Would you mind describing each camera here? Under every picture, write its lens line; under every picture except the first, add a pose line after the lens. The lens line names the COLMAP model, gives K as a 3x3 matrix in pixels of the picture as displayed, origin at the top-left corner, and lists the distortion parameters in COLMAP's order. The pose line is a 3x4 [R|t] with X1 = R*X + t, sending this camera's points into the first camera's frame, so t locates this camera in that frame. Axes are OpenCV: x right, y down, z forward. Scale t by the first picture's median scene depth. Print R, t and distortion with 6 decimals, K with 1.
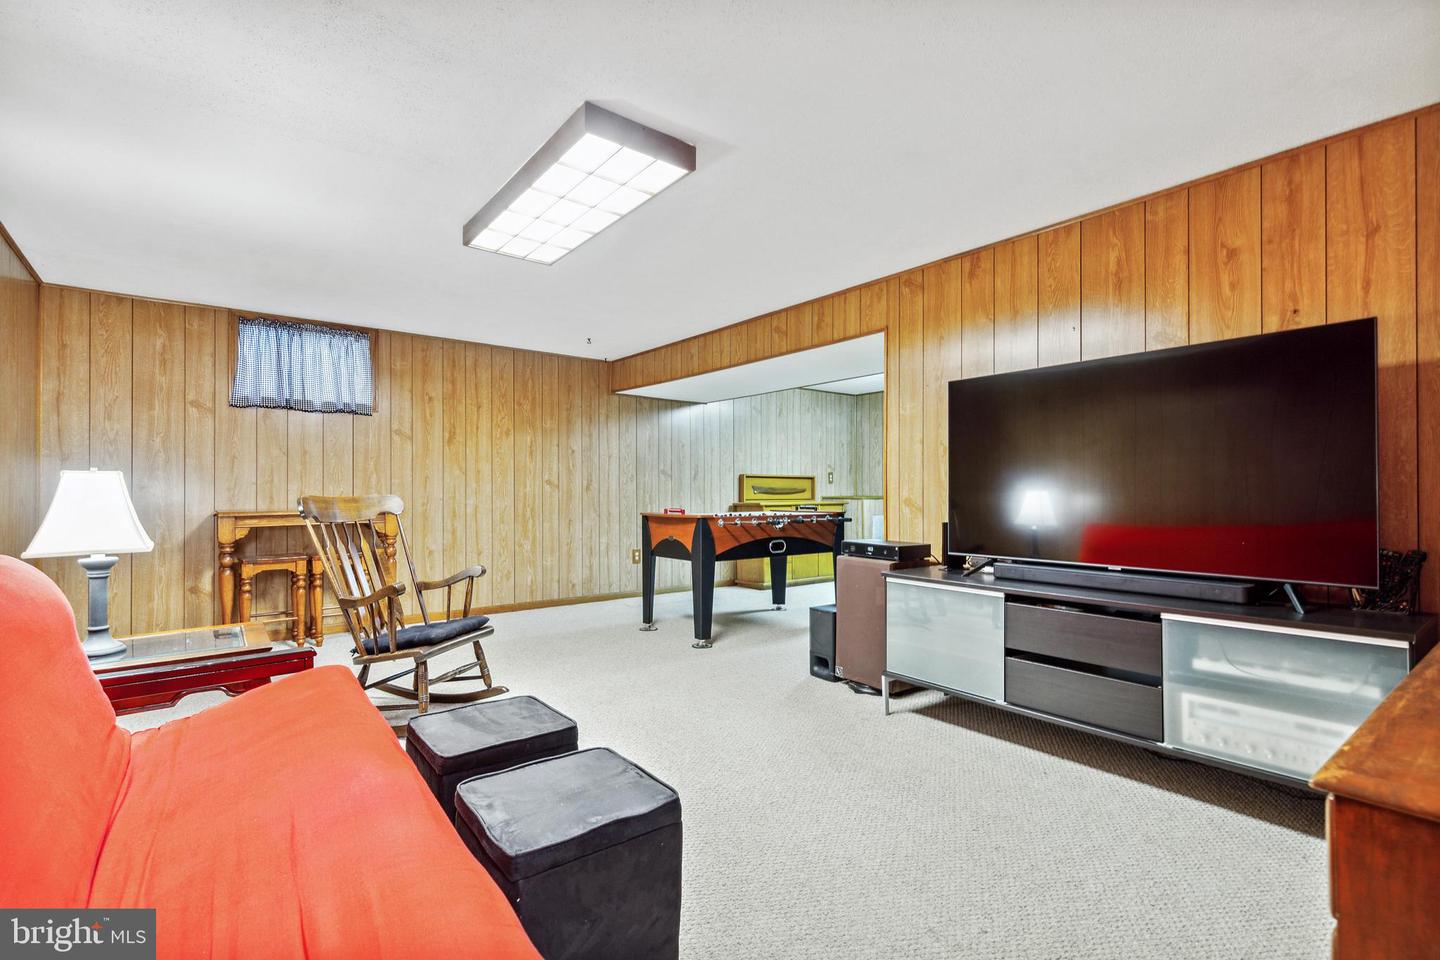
lens RADIAL K [[661.3, 0, 722.5], [0, 661.3, 484.1], [0, 0, 1]] dist [-0.000137, 0.000461]
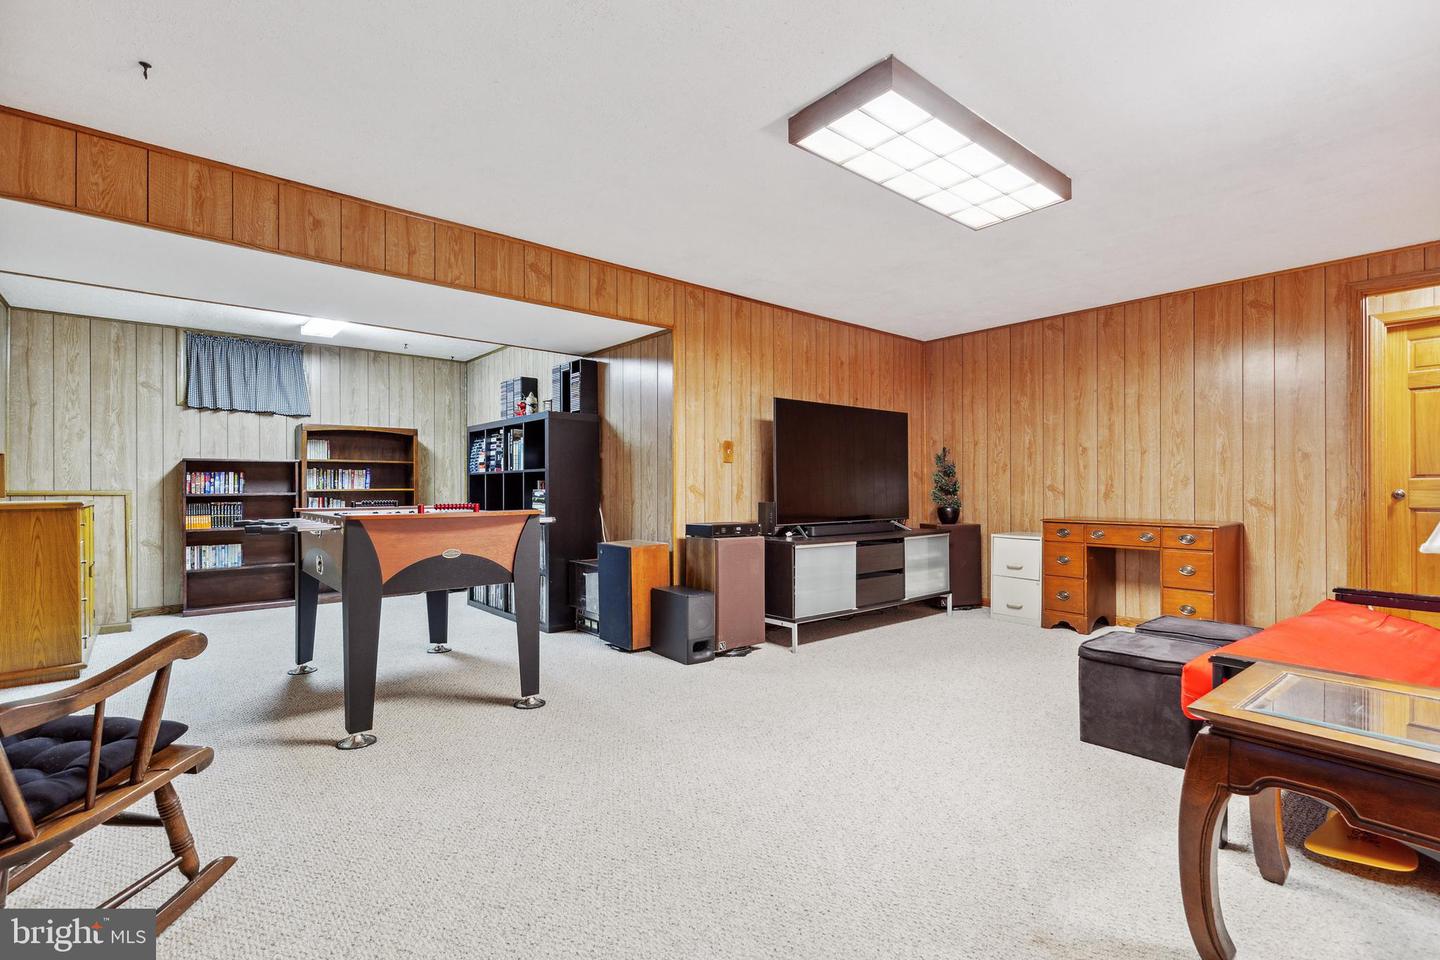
lens RADIAL K [[661.3, 0, 722.5], [0, 661.3, 488.3], [0, 0, 1]] dist [-0.000137, 0.000461]
pose [[-0.031221, 0.008092, 0.999480, -0.849777], [-0.005016, 0.999953, -0.008253, 0.035276], [-0.999500, -0.005271, -0.031179, 0.983487]]
